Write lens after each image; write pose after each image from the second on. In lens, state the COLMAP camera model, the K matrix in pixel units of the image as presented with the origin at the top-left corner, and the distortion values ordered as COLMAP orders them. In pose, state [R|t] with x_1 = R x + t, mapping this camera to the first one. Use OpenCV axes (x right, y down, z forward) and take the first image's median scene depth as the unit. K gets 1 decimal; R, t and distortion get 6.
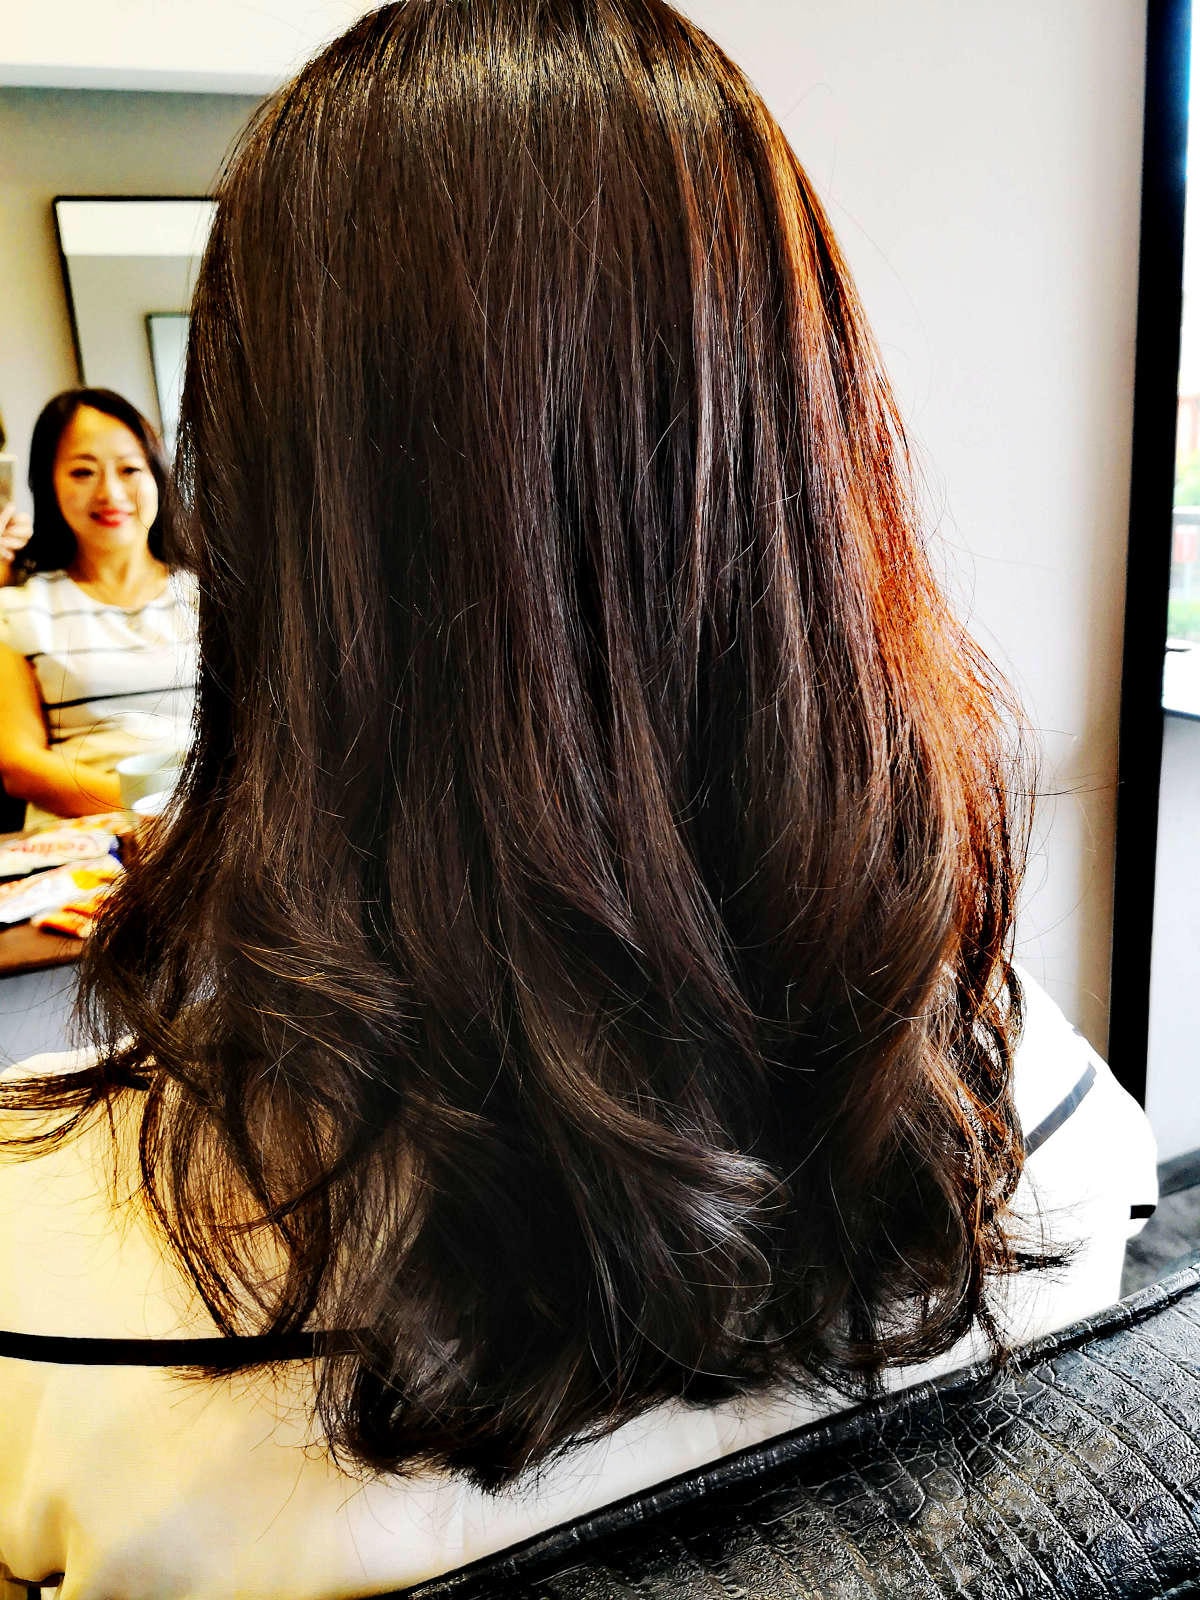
lens RADIAL K [[1358.1, 0, 600.0], [0, 1358.1, 800.0], [0, 0, 1]] dist [-0.002545, -0.011858]
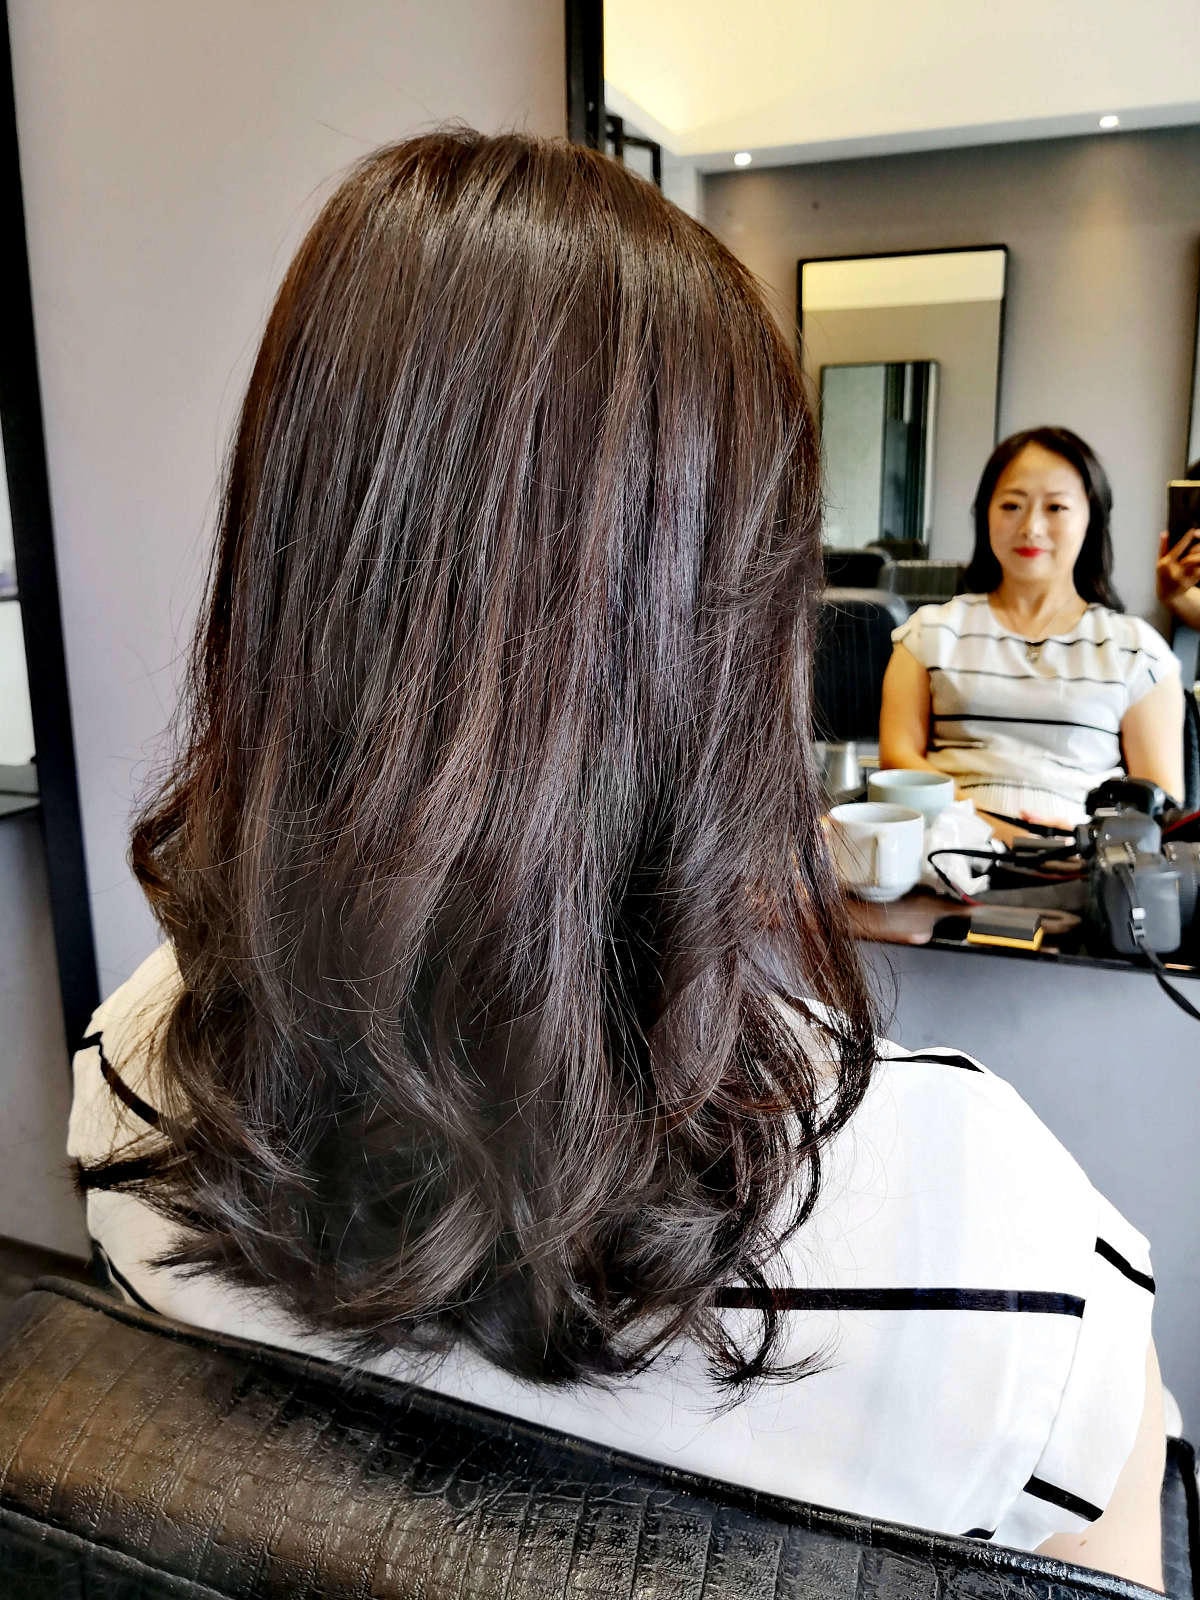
lens RADIAL K [[1358.1, 0, 600.0], [0, 1358.1, 800.0], [0, 0, 1]] dist [-0.002545, -0.011858]
pose [[0.682916, 0.216491, -0.697680, 0.184235], [-0.234790, 0.969450, 0.070999, -0.018978], [0.691737, 0.115322, 0.712882, 0.049513]]
